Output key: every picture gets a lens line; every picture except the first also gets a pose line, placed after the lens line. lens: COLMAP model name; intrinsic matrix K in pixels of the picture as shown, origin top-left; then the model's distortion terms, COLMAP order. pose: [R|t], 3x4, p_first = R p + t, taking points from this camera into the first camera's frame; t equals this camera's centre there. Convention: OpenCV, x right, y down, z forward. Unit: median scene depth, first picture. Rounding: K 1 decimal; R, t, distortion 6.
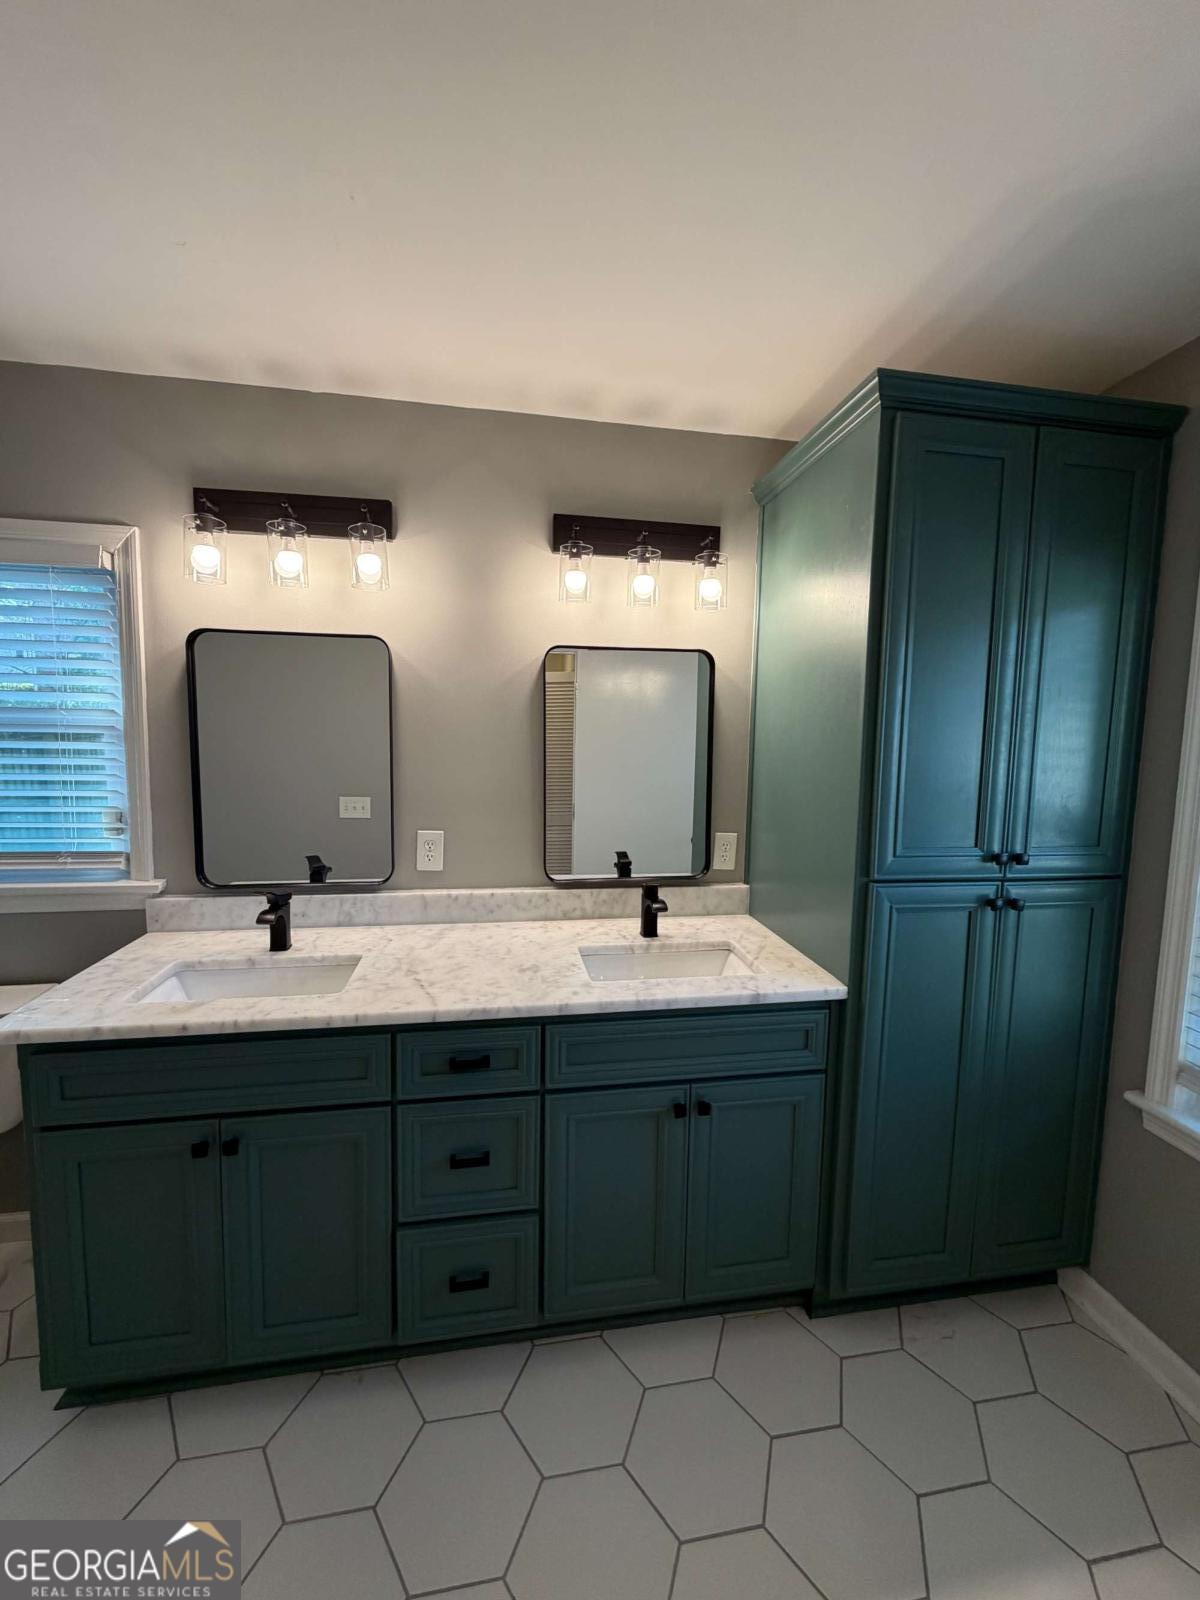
lens RADIAL K [[625.1, 0, 600.0], [0, 625.1, 800.0], [0, 0, 1]] dist [-0.000205, 0.000002]
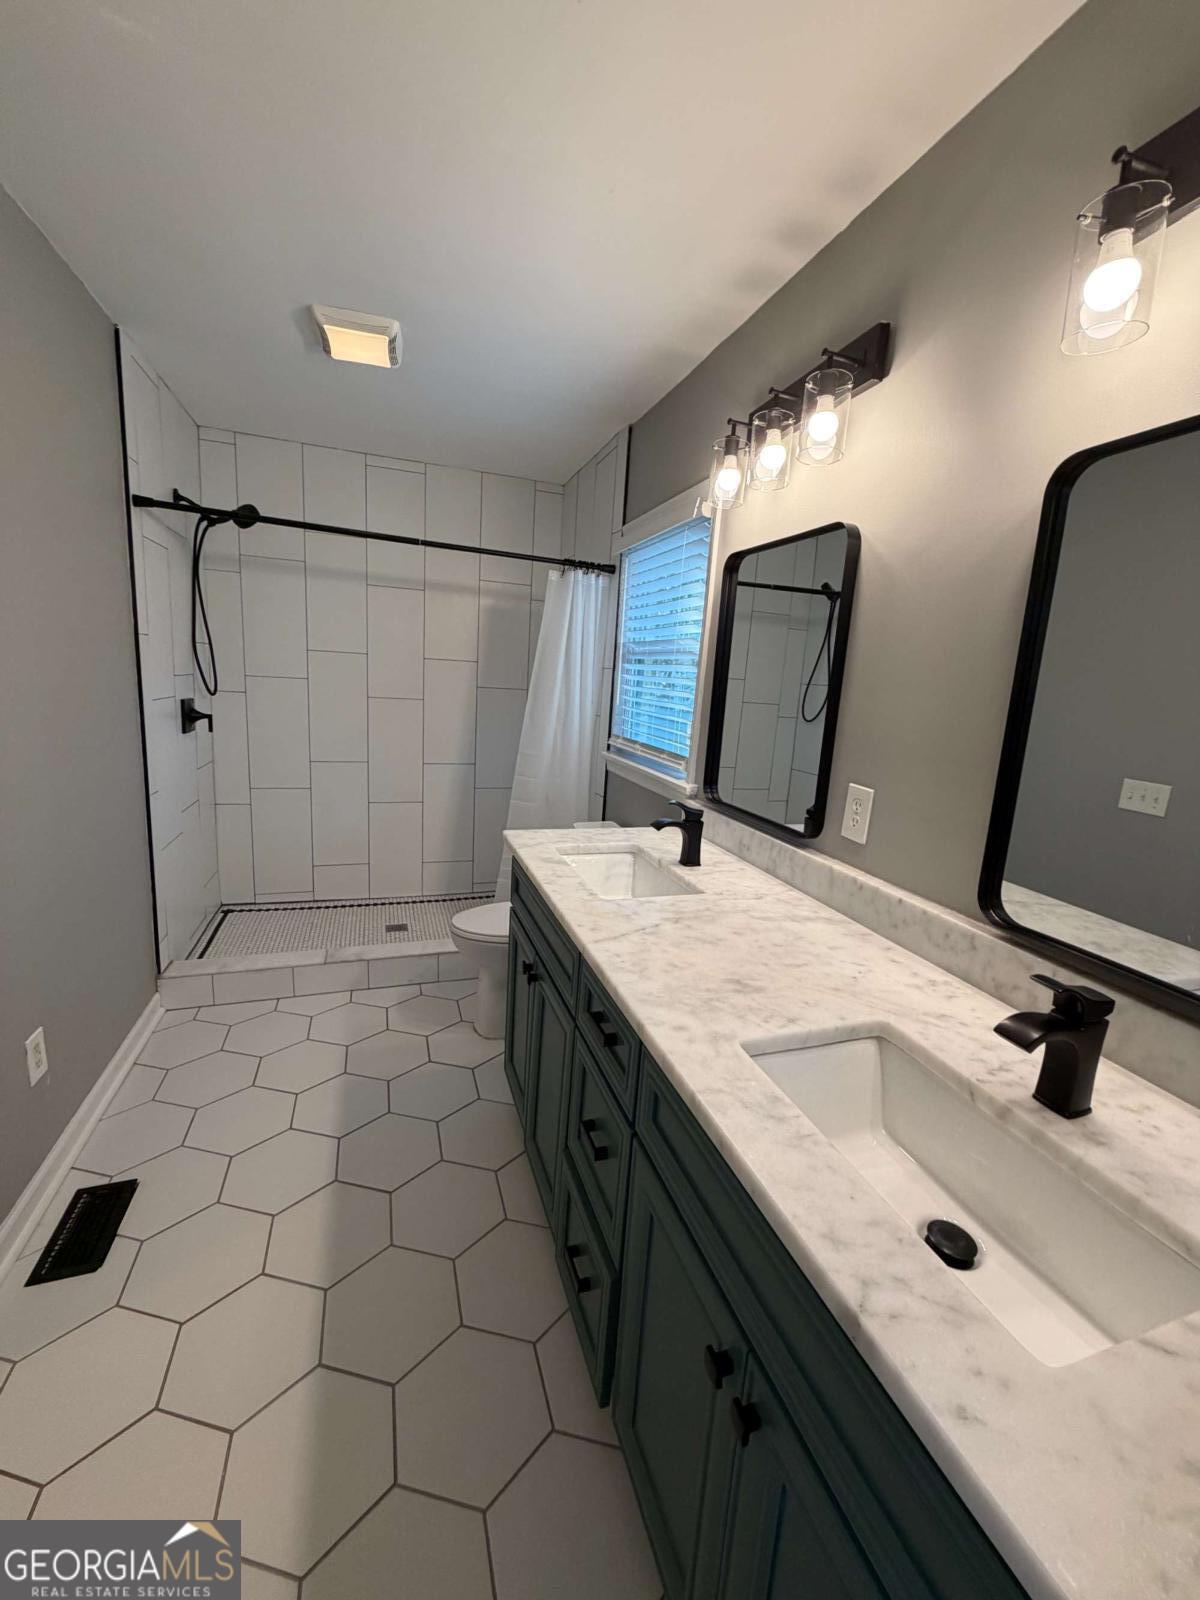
lens RADIAL K [[636.8, 0, 602.3], [0, 636.8, 795.1], [0, 0, 1]] dist [0.000664, 0.000187]
pose [[0.167150, 0.174990, -0.970278, 0.417644], [-0.156448, 0.976362, 0.149136, -0.003647], [0.973440, 0.126870, 0.190575, 0.606669]]
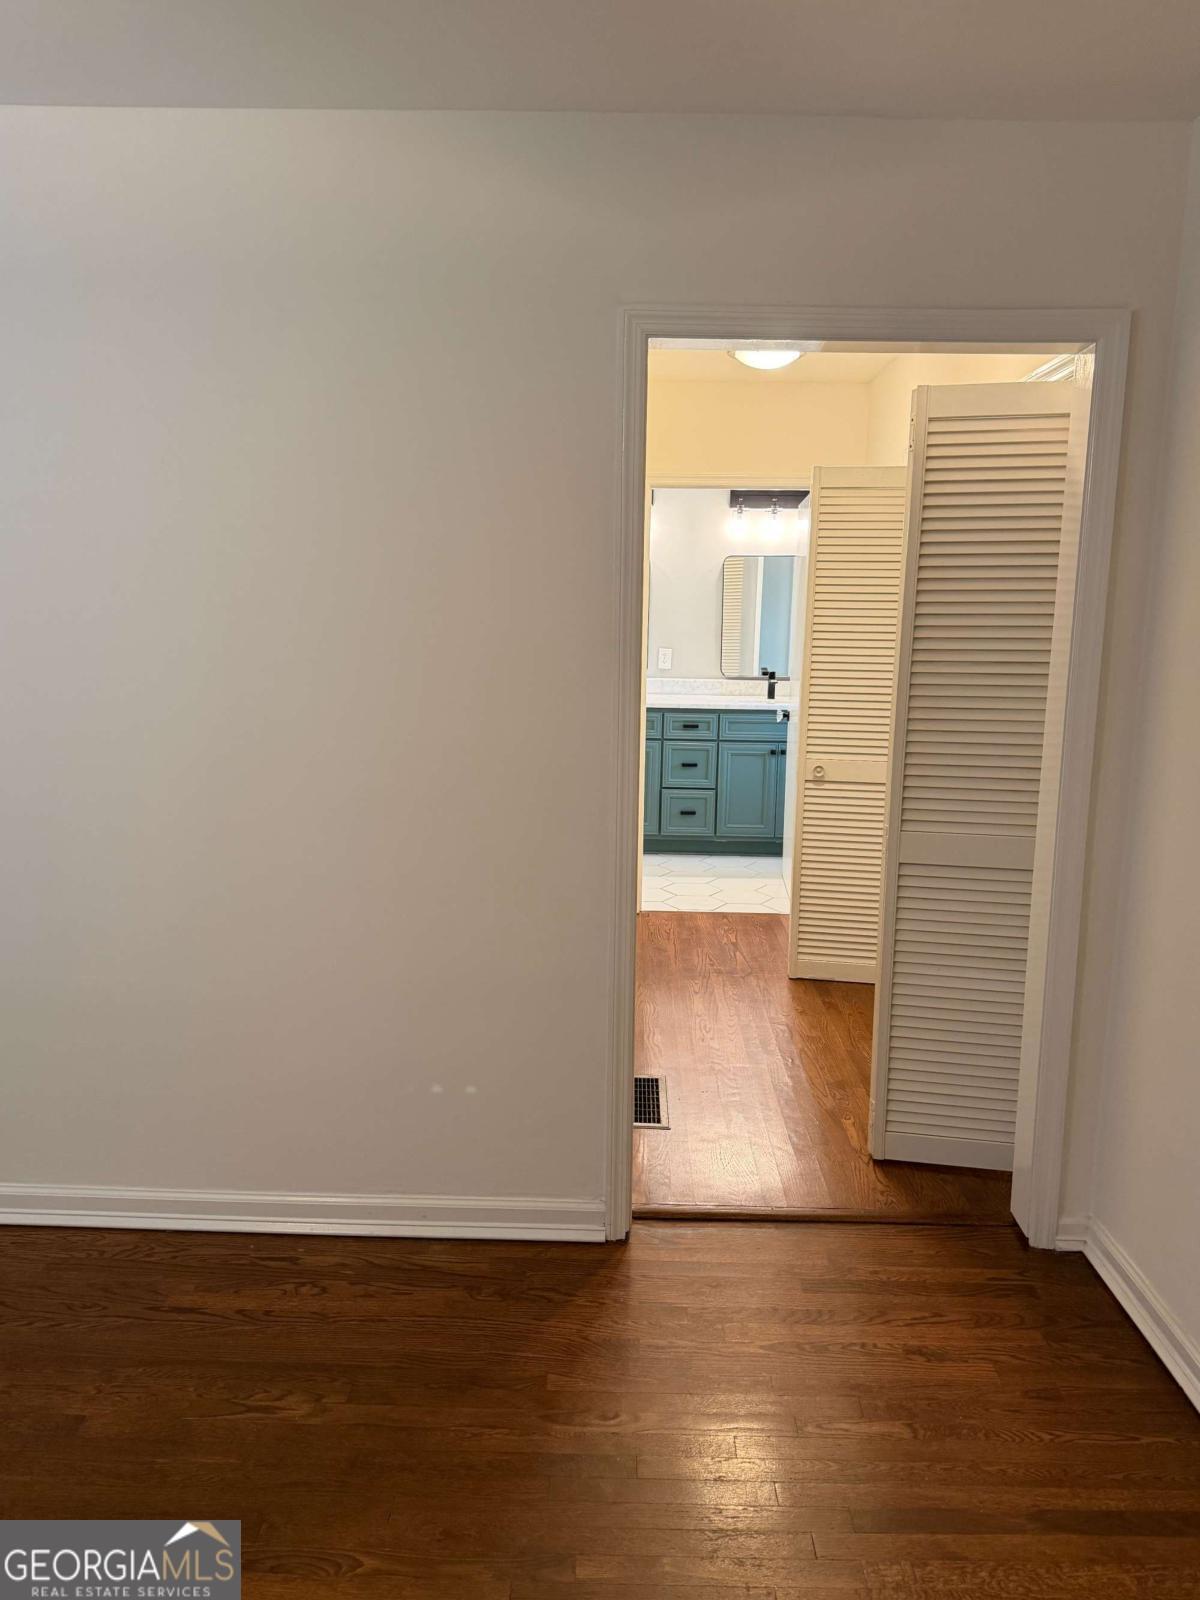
lens RADIAL K [[1194.4, 0, 600.0], [0, 1194.4, 800.0], [0, 0, 1]] dist [0.145393, -0.278240]
pose [[0.981831, 0.029985, -0.187372, 0.280384], [-0.020754, 0.998481, 0.051038, 0.366886], [0.188617, -0.046222, 0.980962, -3.060606]]
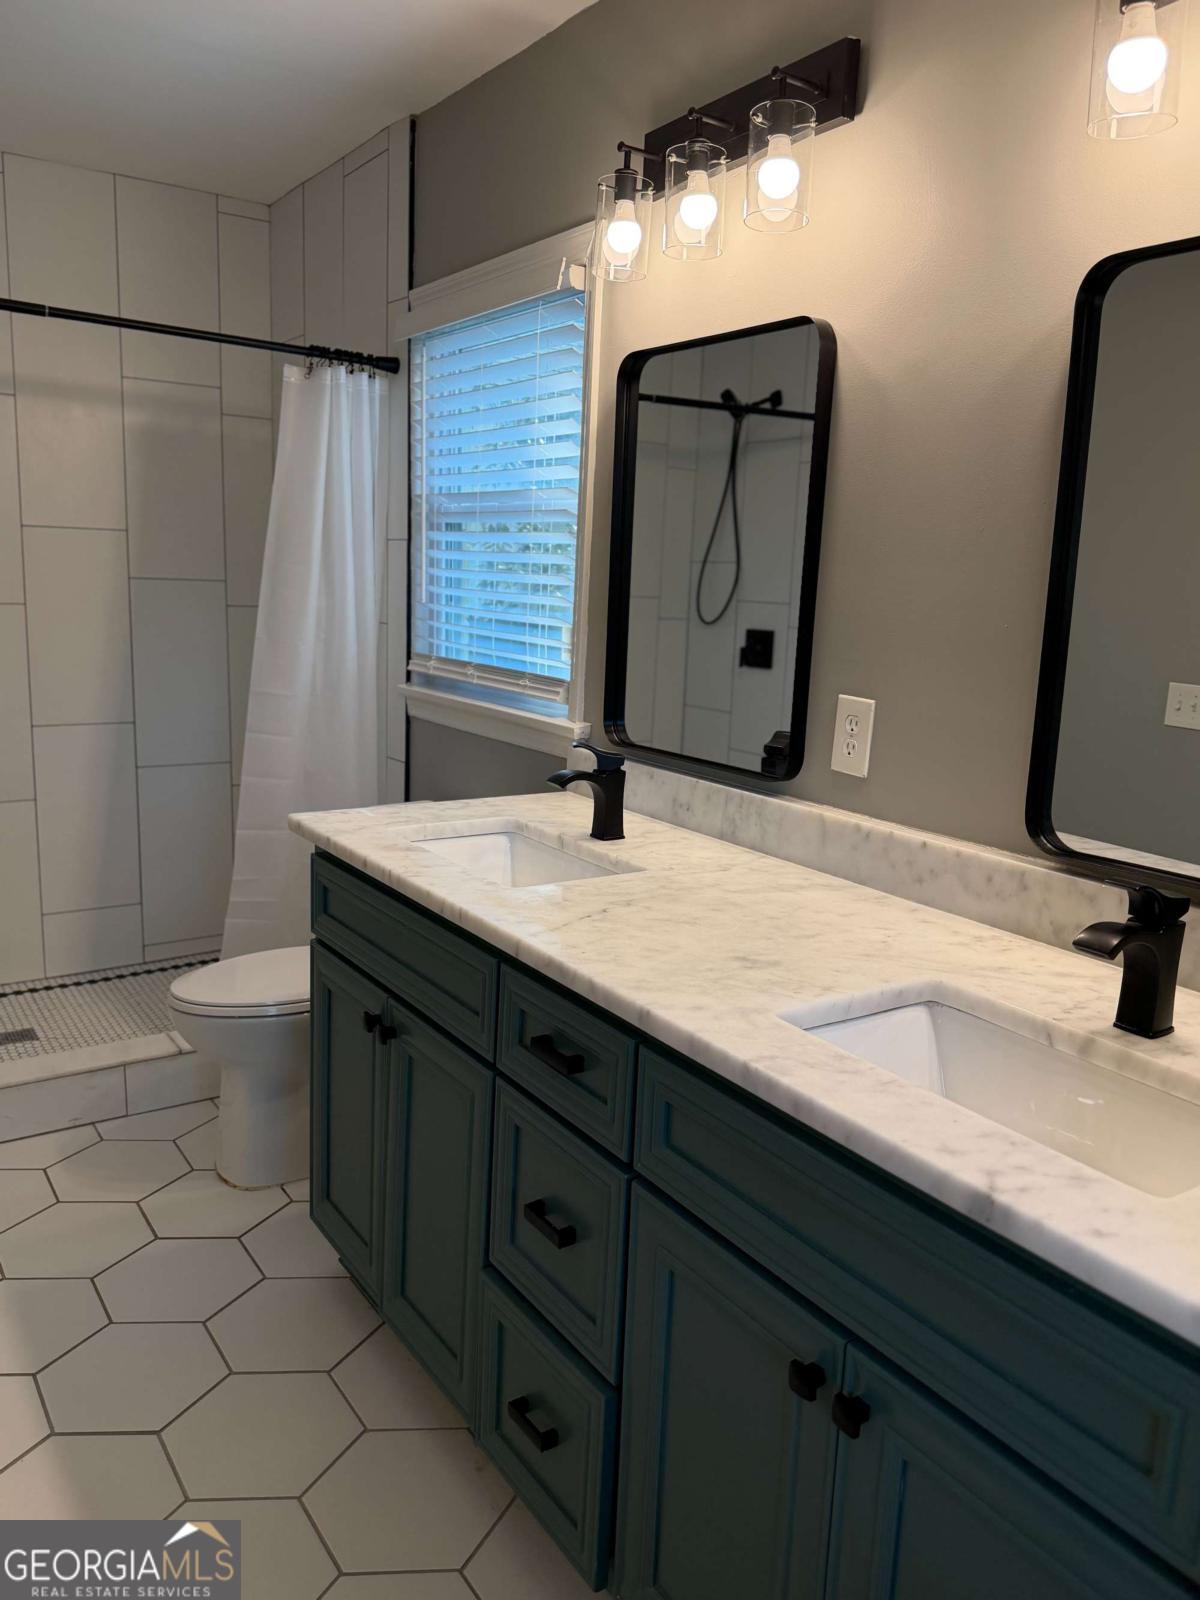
lens RADIAL K [[1194.4, 0, 600.0], [0, 1194.4, 800.0], [0, 0, 1]] dist [0.145393, -0.278240]
pose [[0.416054, 0.168850, -0.893526, 0.571025], [-0.122131, 0.984083, 0.129094, 0.032978], [0.901101, 0.055417, 0.430053, 0.414961]]
